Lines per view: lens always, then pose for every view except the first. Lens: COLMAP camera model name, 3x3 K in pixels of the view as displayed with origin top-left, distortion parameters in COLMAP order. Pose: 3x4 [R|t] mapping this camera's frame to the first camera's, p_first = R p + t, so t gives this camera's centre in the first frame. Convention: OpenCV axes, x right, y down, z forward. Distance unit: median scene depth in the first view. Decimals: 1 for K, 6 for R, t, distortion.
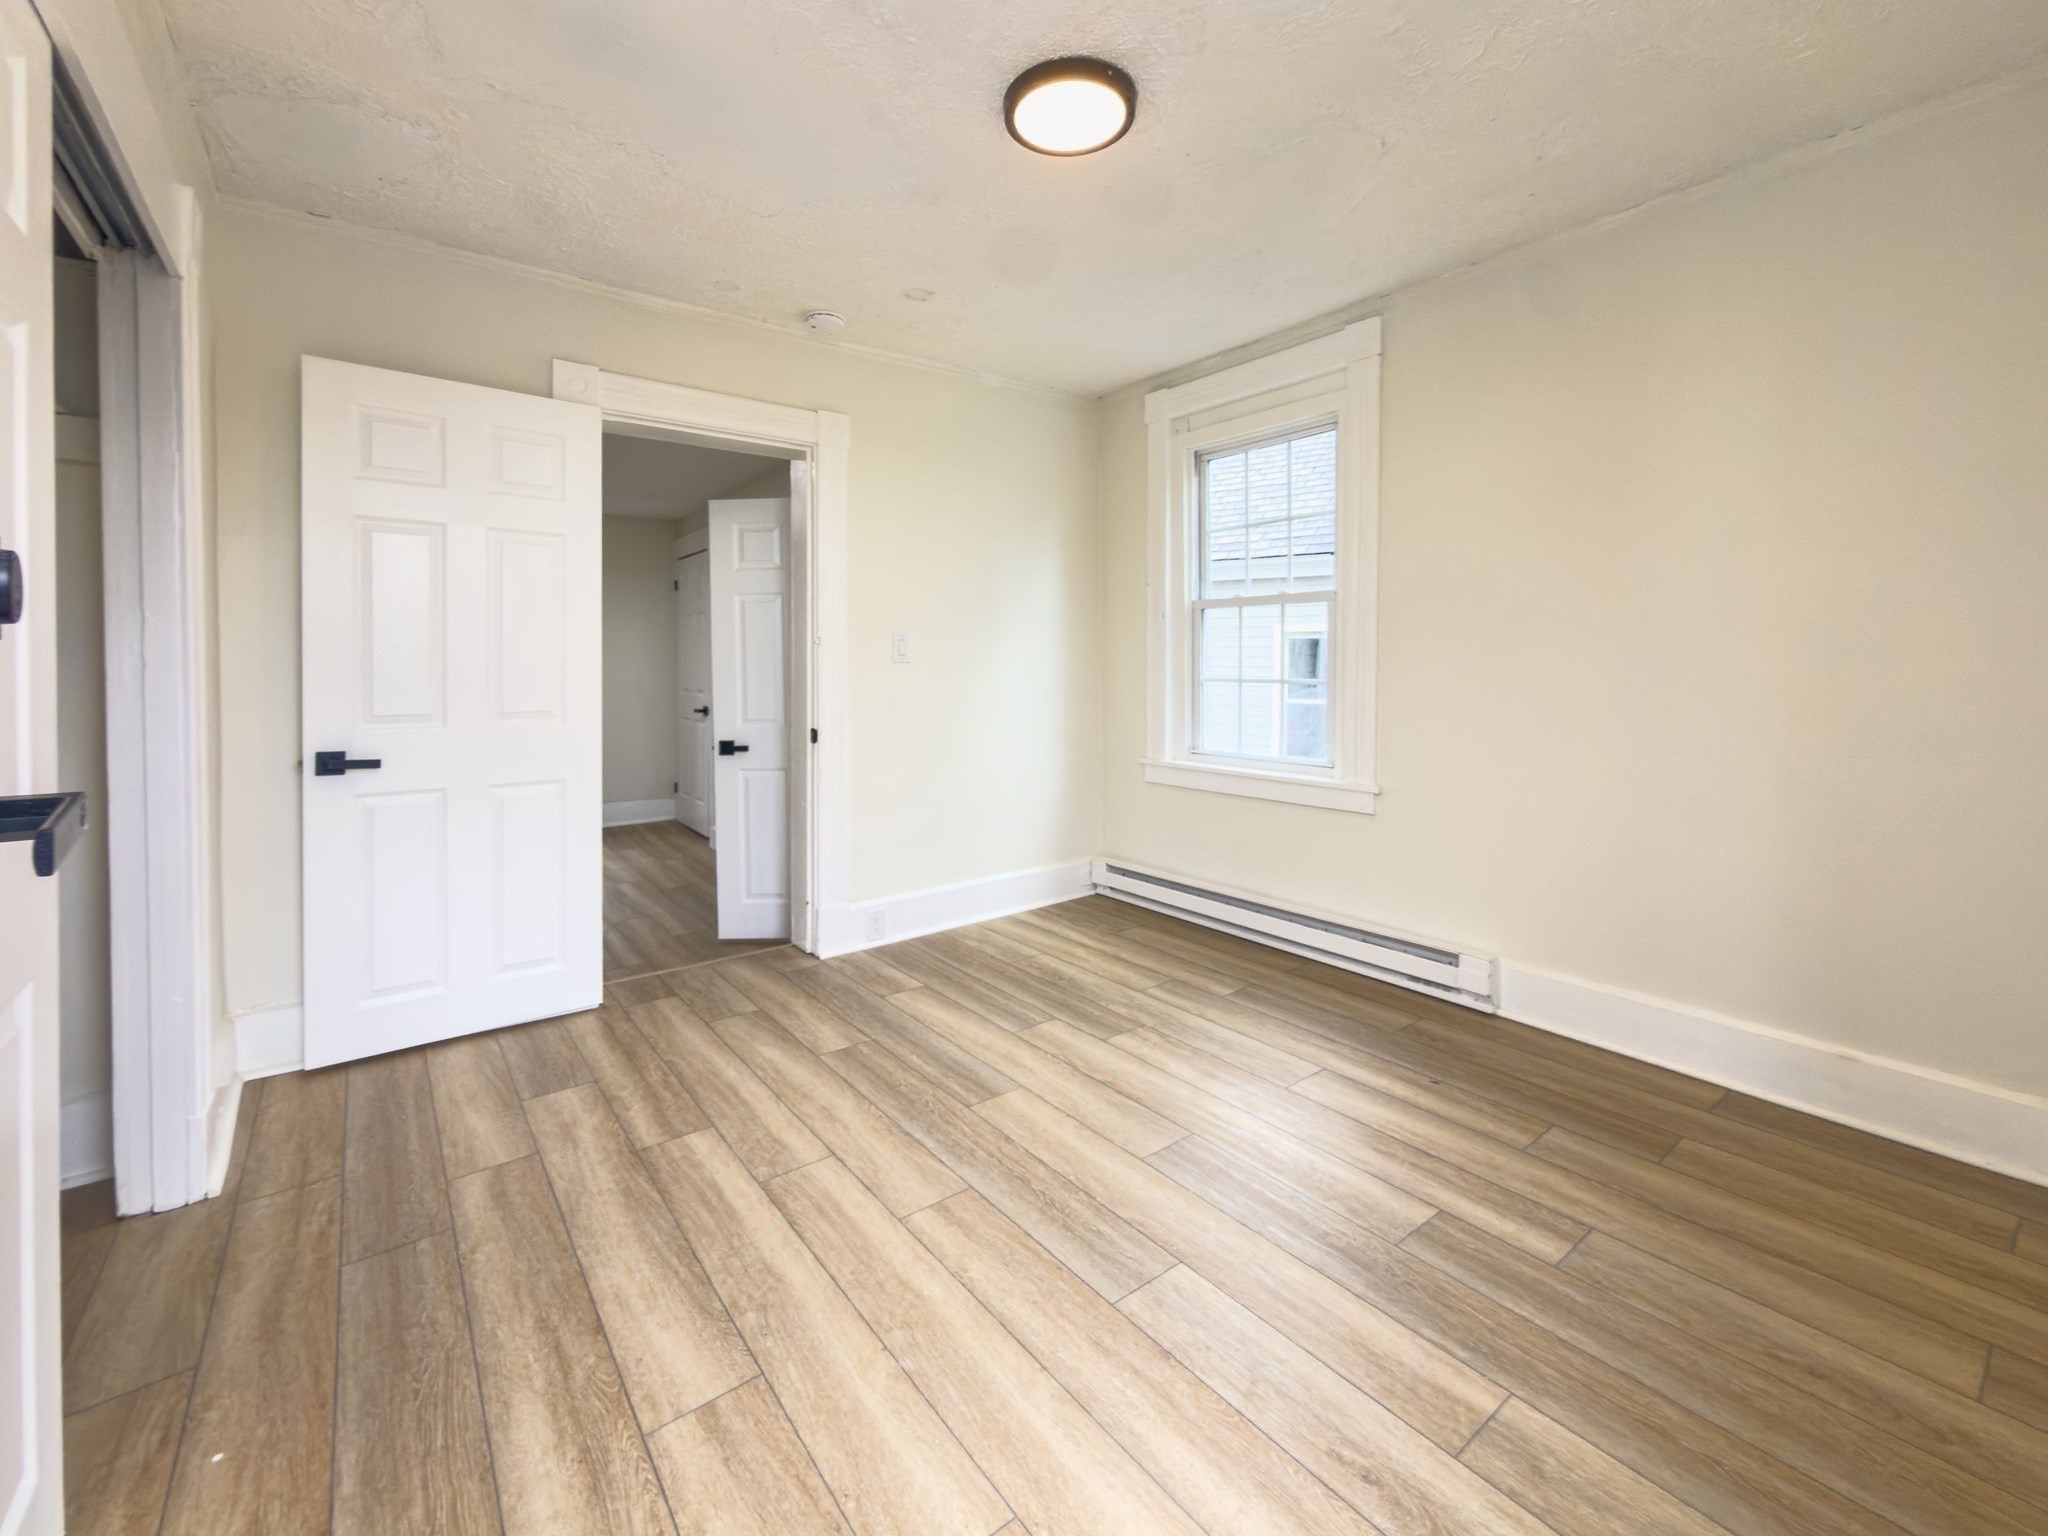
lens RADIAL K [[833.7, 0, 1024.0], [0, 833.7, 768.0], [0, 0, 1]] dist [-0.000586, 0.000004]
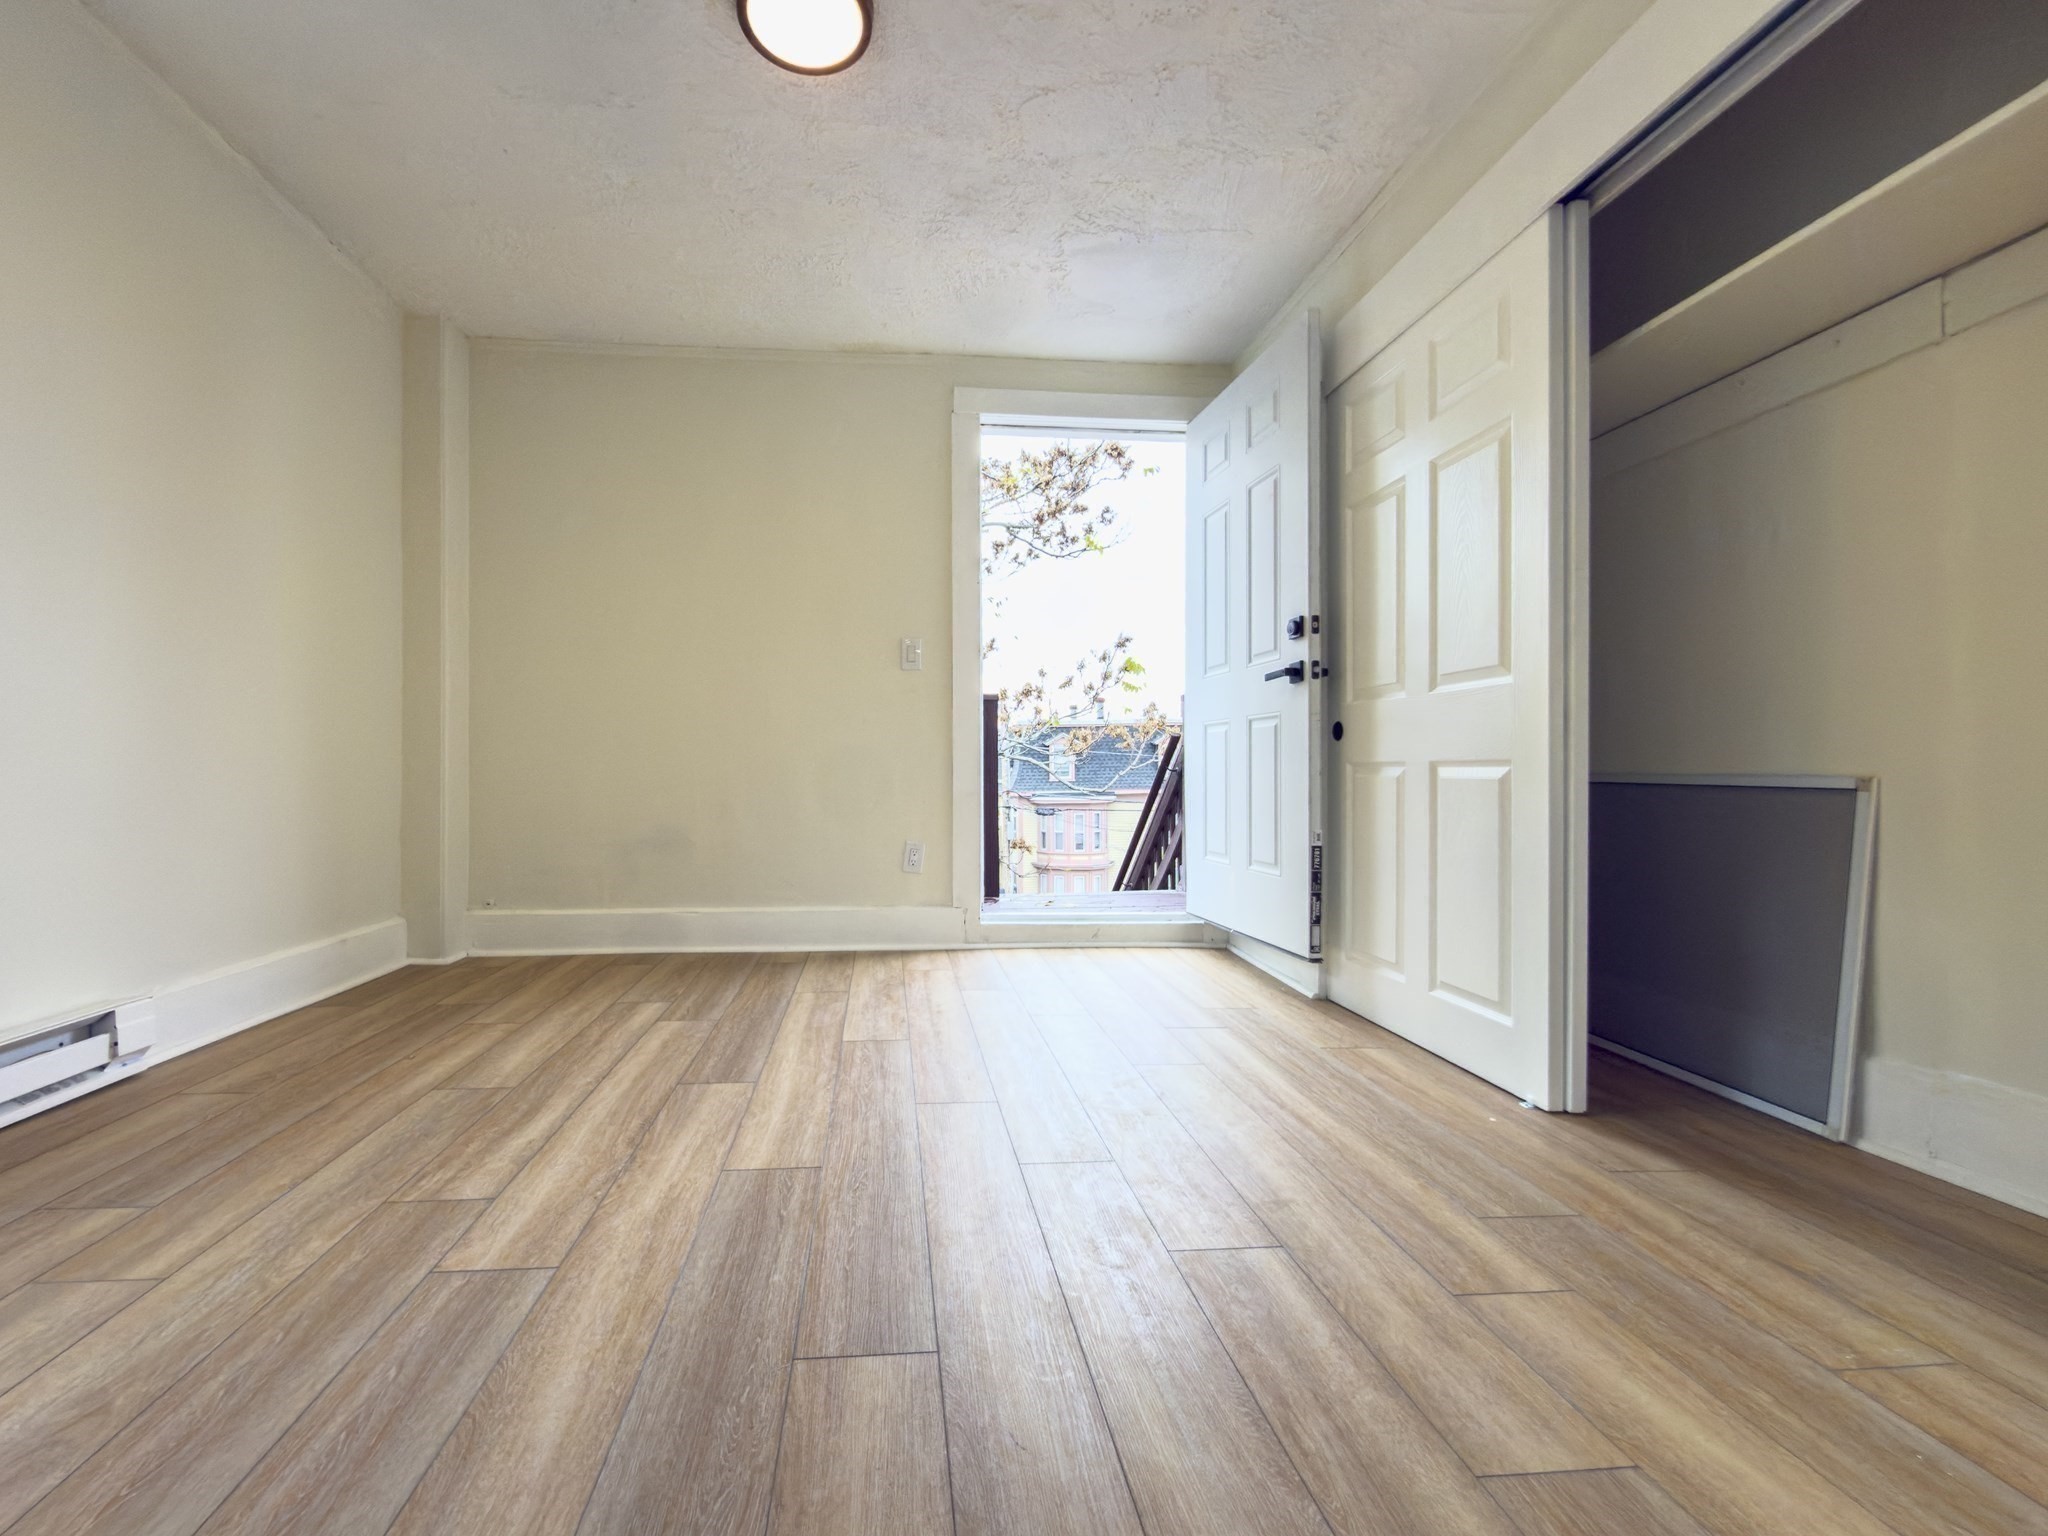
lens RADIAL K [[833.7, 0, 1024.0], [0, 833.7, 768.0], [0, 0, 1]] dist [-0.000586, 0.000004]
pose [[-0.874164, 0.008953, 0.485549, -0.508420], [0.068079, 0.992216, 0.104271, 0.011059], [-0.480836, 0.124206, -0.867969, 1.346999]]
